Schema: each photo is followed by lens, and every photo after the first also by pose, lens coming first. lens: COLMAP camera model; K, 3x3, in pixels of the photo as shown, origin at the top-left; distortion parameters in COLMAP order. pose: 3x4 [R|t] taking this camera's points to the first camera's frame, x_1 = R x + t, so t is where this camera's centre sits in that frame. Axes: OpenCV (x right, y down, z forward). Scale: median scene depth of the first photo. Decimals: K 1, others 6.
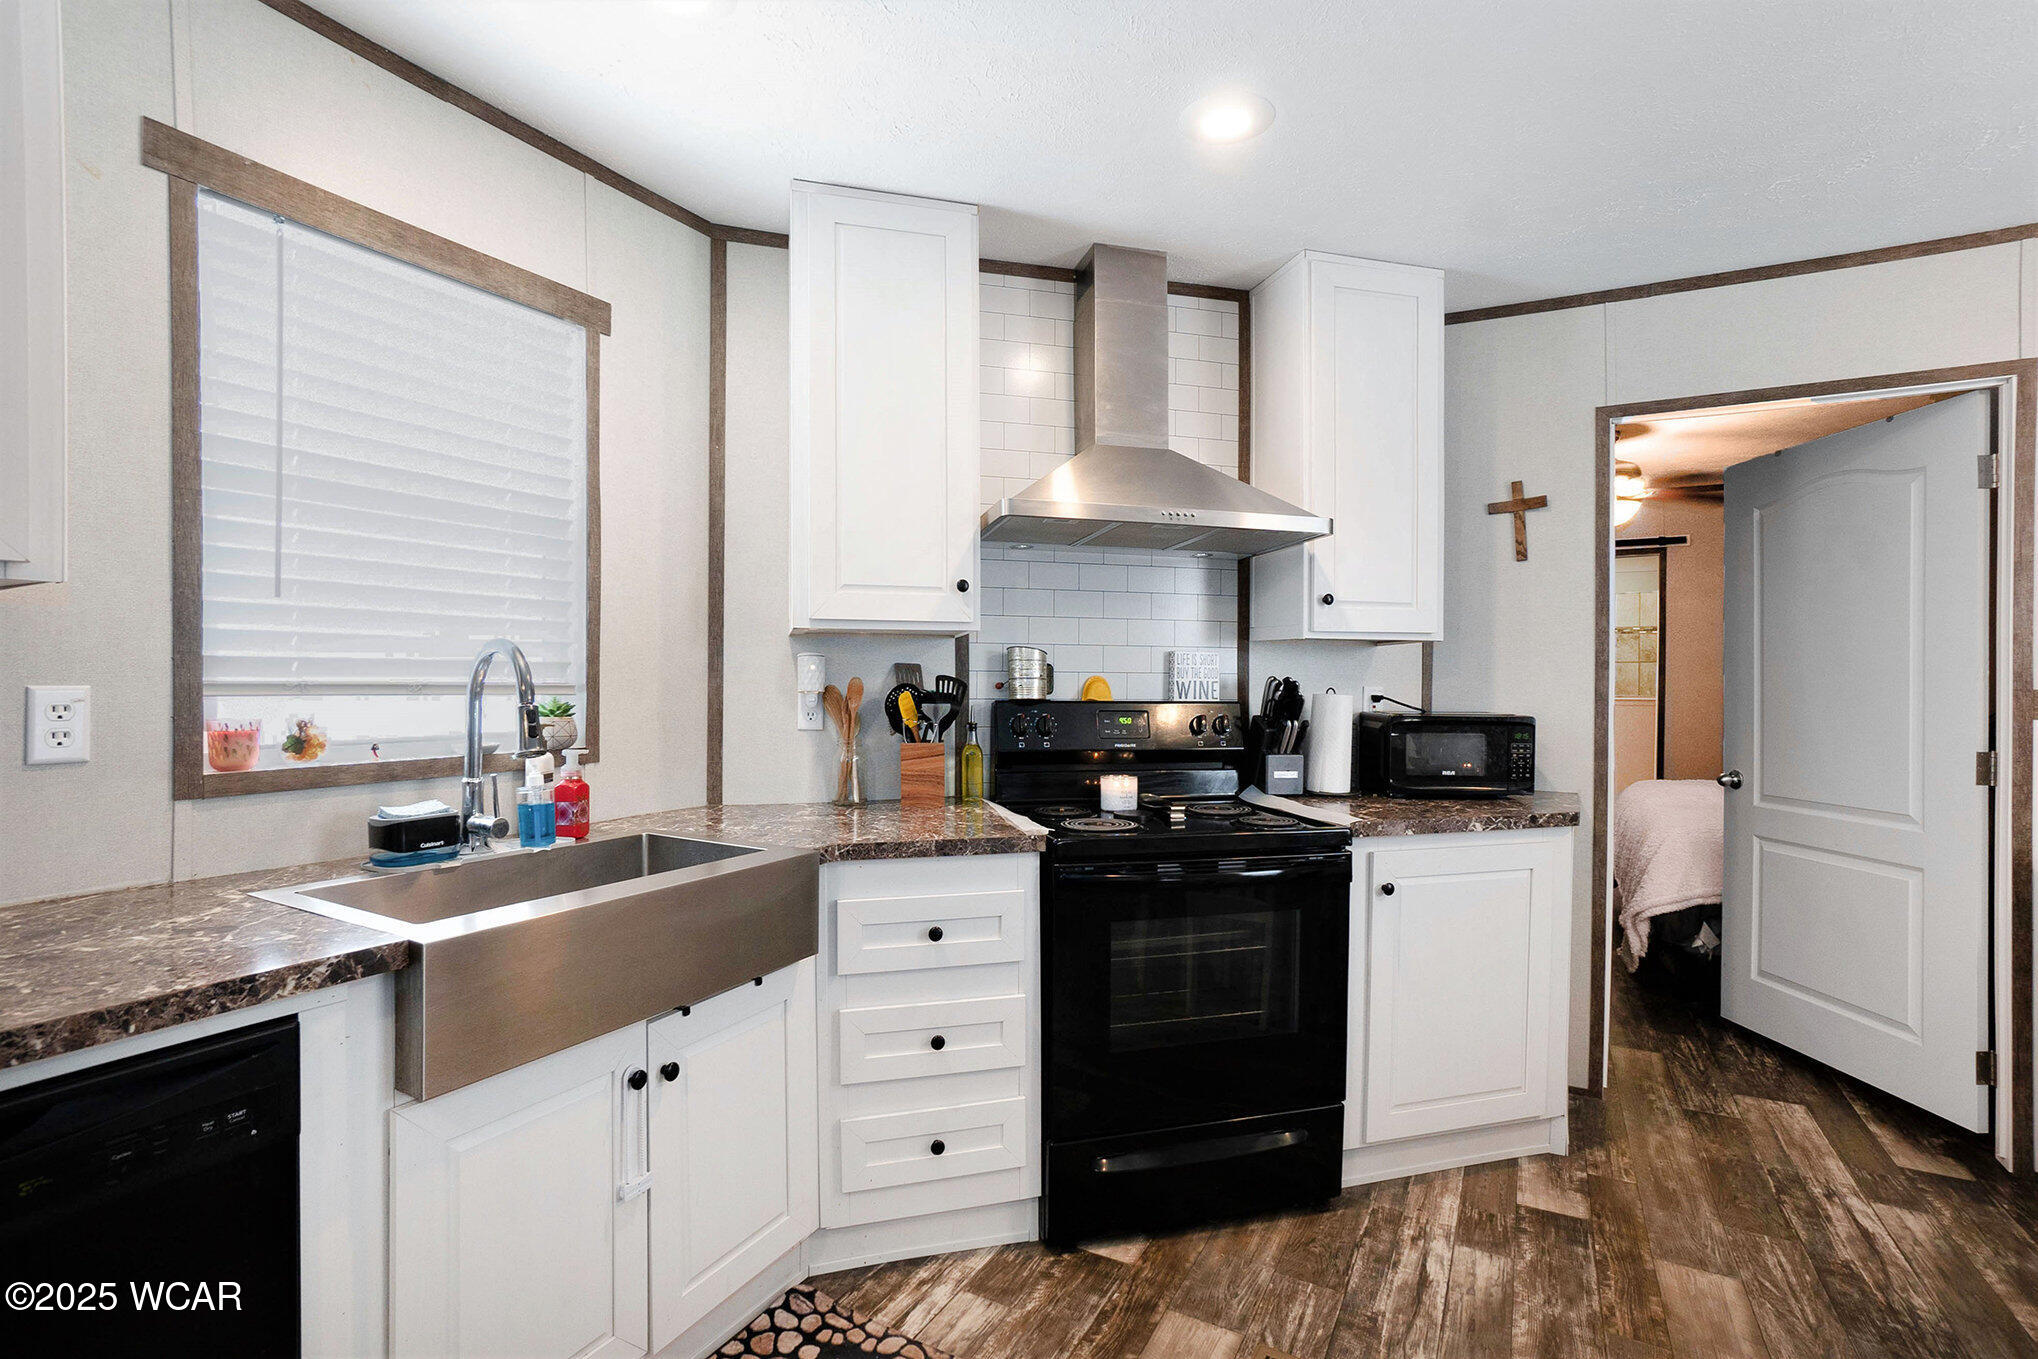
lens RADIAL K [[962.6, 0, 1055.1], [0, 962.6, 690.8], [0, 0, 1]] dist [-0.033490, 0.000064]
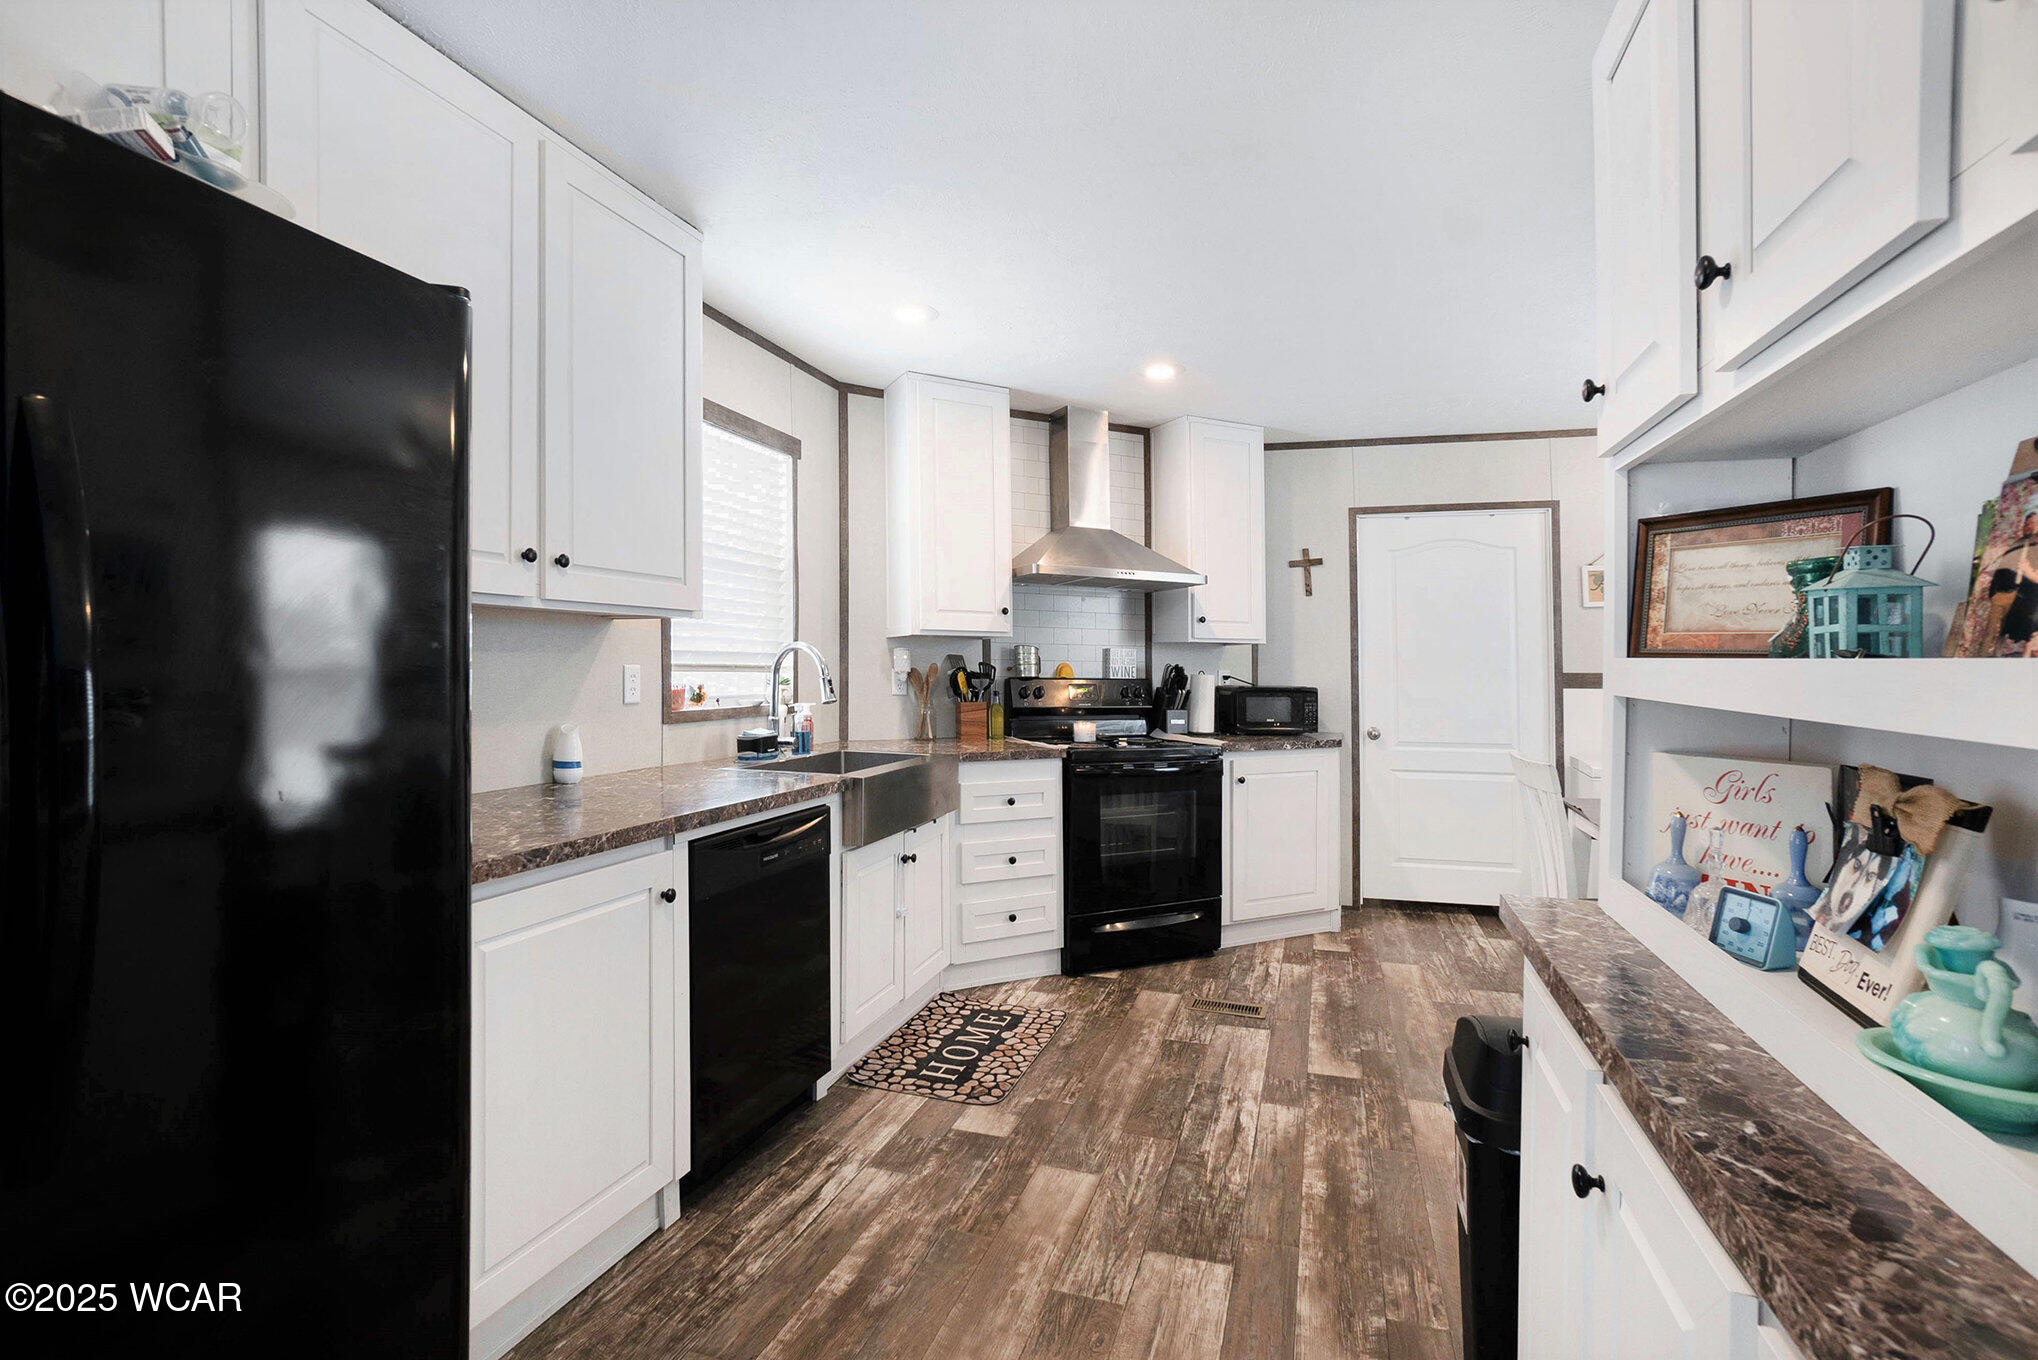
lens RADIAL K [[915.6, 0, 1047.5], [0, 915.6, 690.7], [0, 0, 1]] dist [-0.029507, 0.007247]
pose [[0.984090, -0.002672, 0.177649, -0.278885], [0.001077, 0.999958, 0.009077, 0.017857], [-0.177666, -0.008742, 0.984052, -0.563834]]
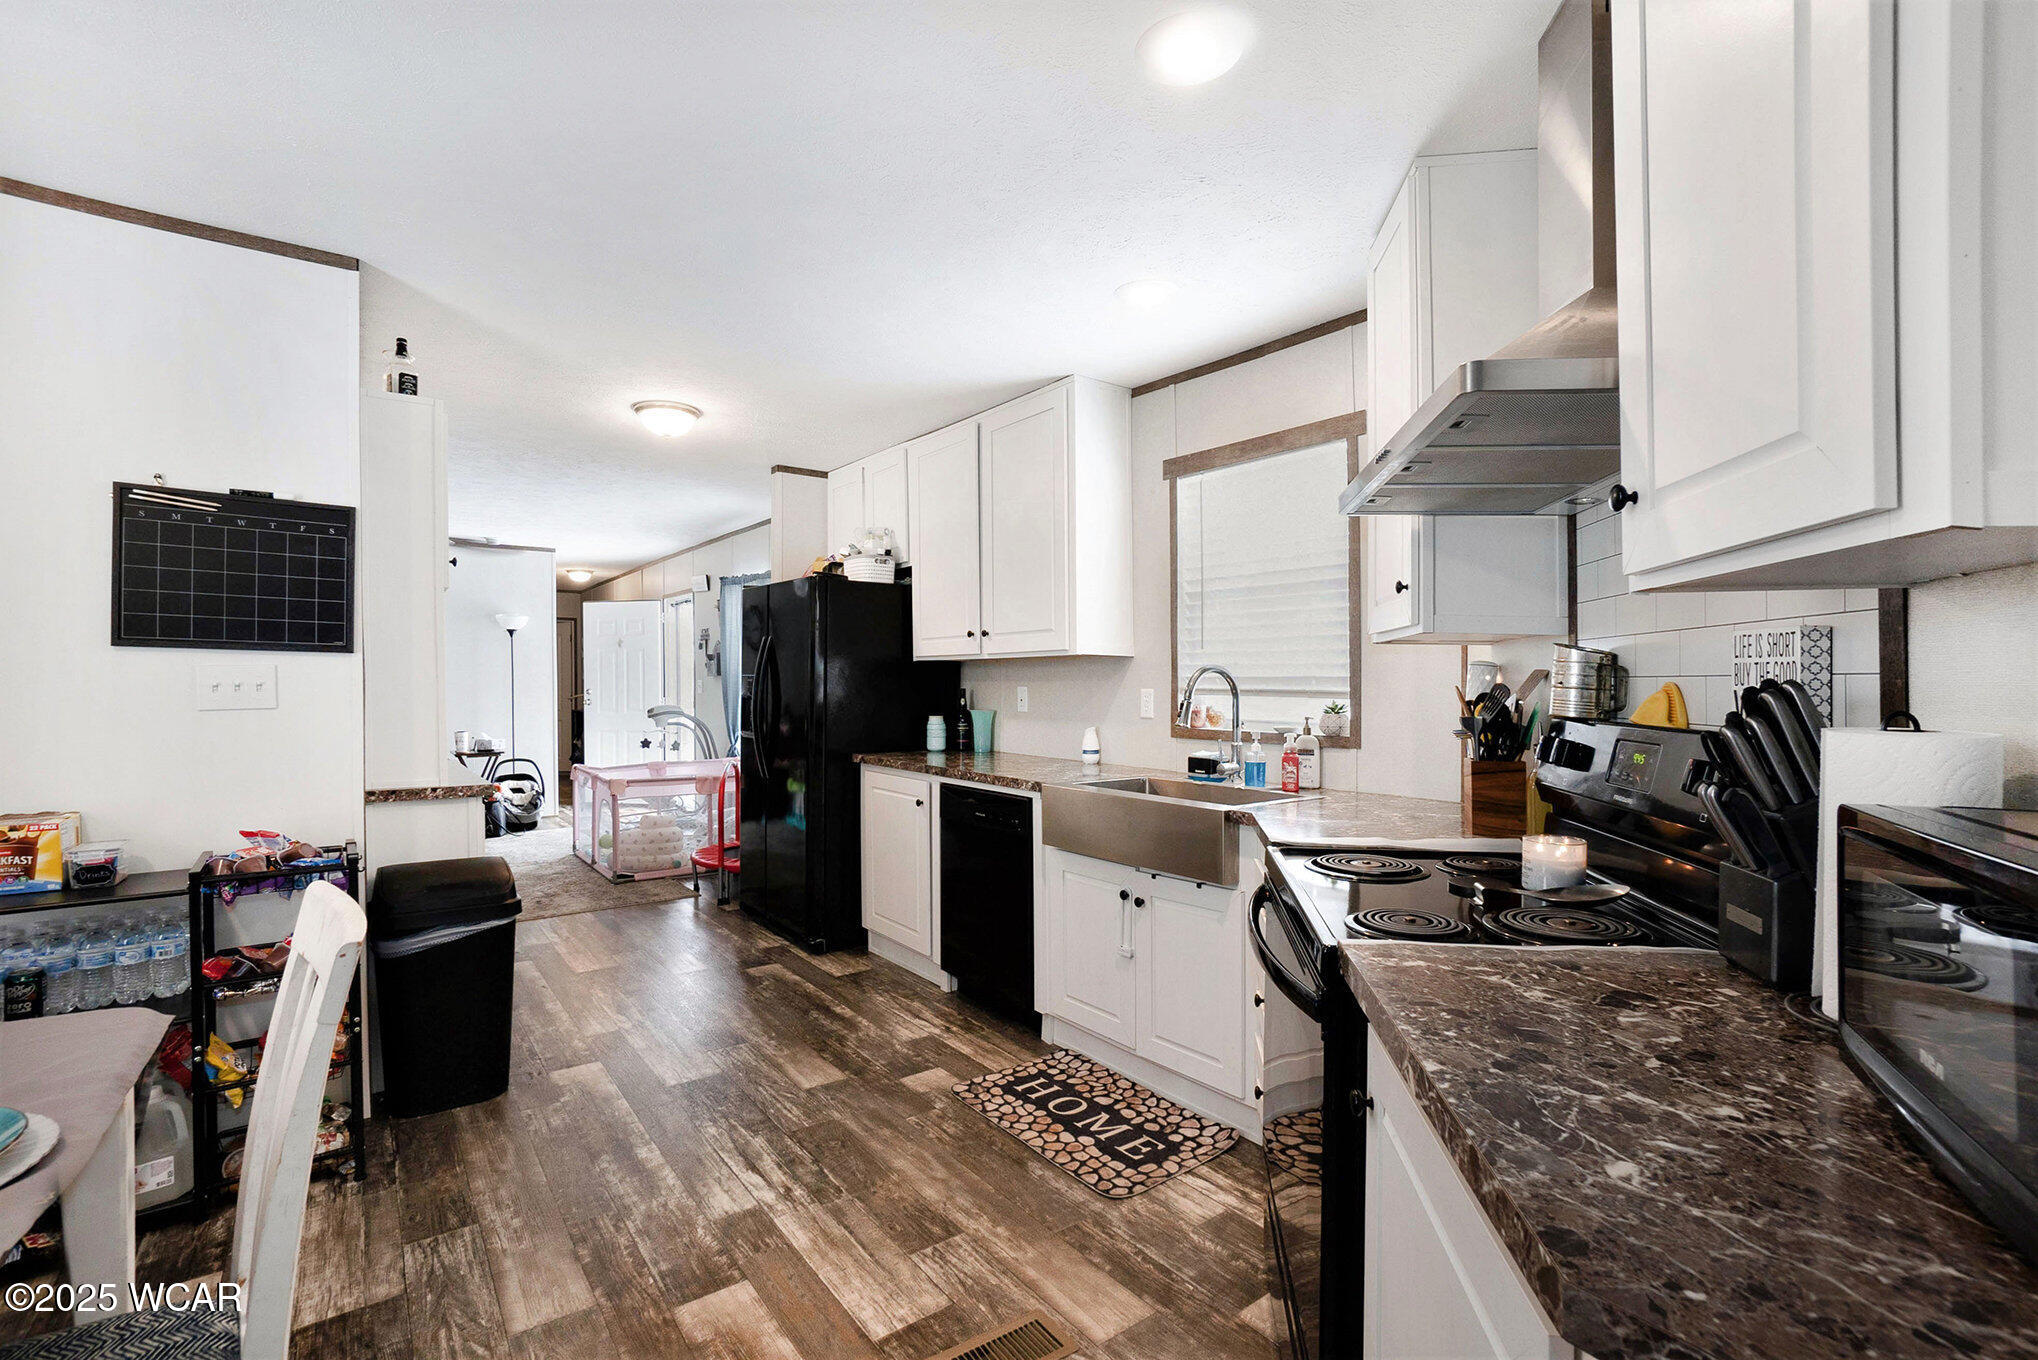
lens RADIAL K [[915.6, 0, 1015.6], [0, 915.6, 695.7], [0, 0, 1]] dist [-0.029507, 0.007247]
pose [[-0.432902, 0.000740, -0.901441, 0.752201], [-0.024971, 0.999606, 0.012812, -0.004715], [0.901095, 0.028056, -0.432713, 0.906501]]
